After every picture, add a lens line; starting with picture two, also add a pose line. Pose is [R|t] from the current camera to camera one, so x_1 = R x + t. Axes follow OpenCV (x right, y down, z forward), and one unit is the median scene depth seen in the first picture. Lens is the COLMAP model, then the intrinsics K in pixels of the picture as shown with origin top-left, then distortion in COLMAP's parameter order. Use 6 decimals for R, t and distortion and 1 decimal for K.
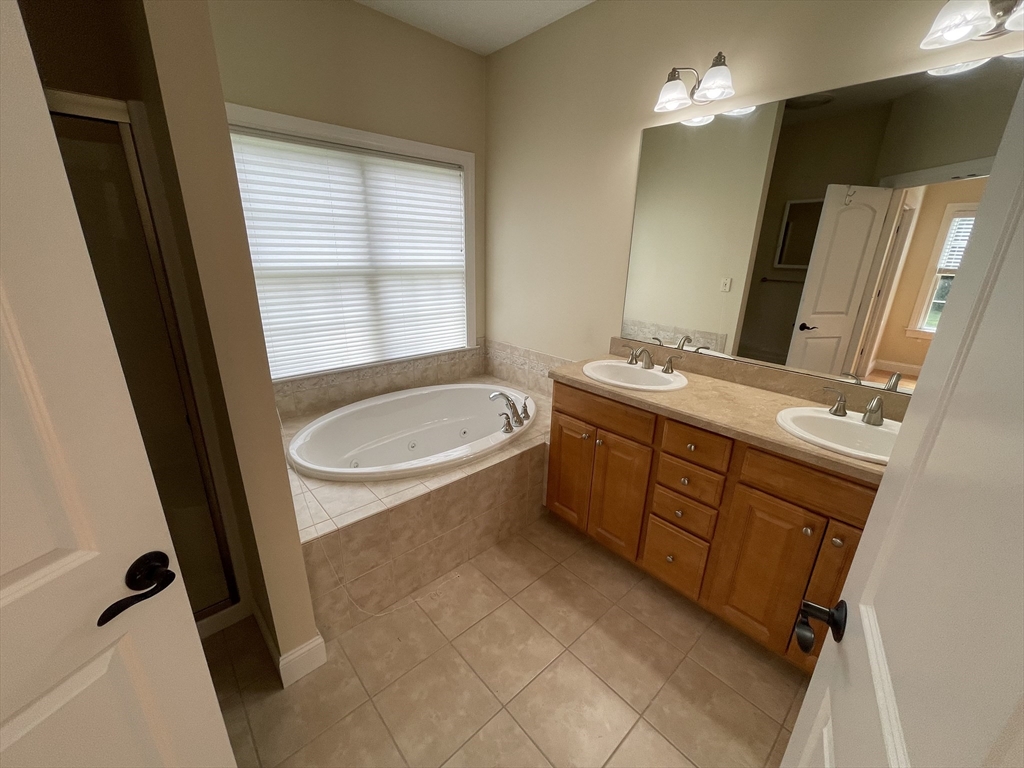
lens RADIAL K [[411.5, 0, 512.6], [0, 411.5, 385.2], [0, 0, 1]] dist [-0.002091, 0.000701]
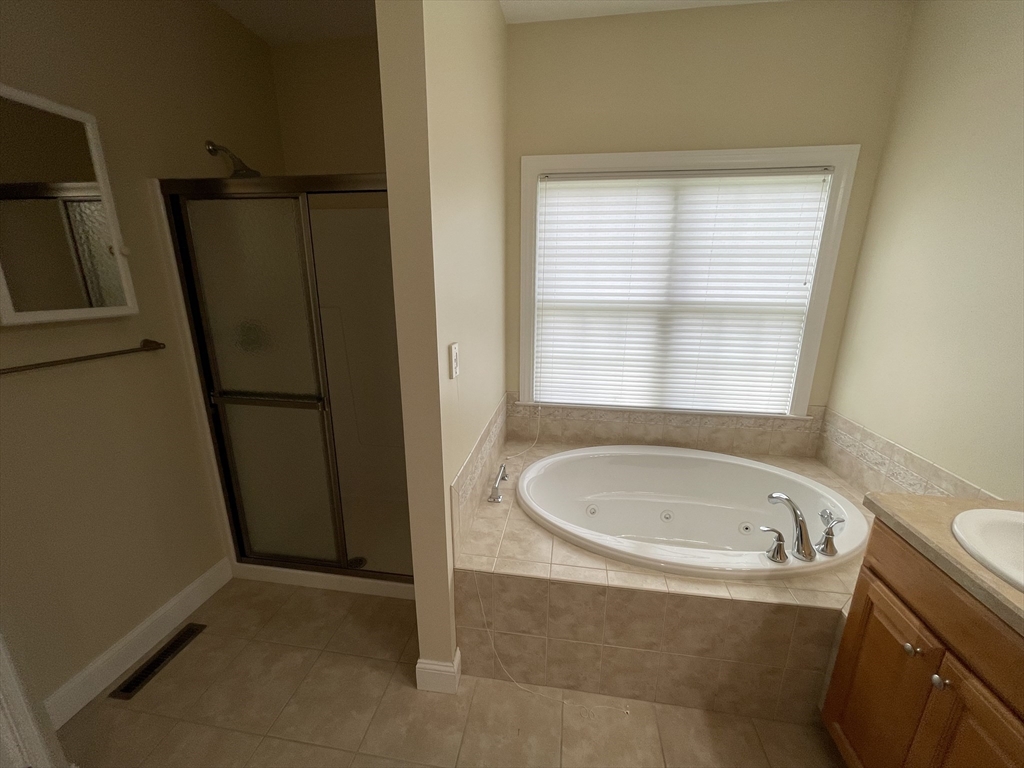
lens RADIAL K [[411.5, 0, 513.7], [0, 411.5, 386.3], [0, 0, 1]] dist [-0.002091, 0.000701]
pose [[0.632592, 0.186330, -0.751737, 0.153774], [-0.236415, 0.970758, 0.041672, -0.076435], [0.737520, 0.151360, 0.658145, 0.217509]]
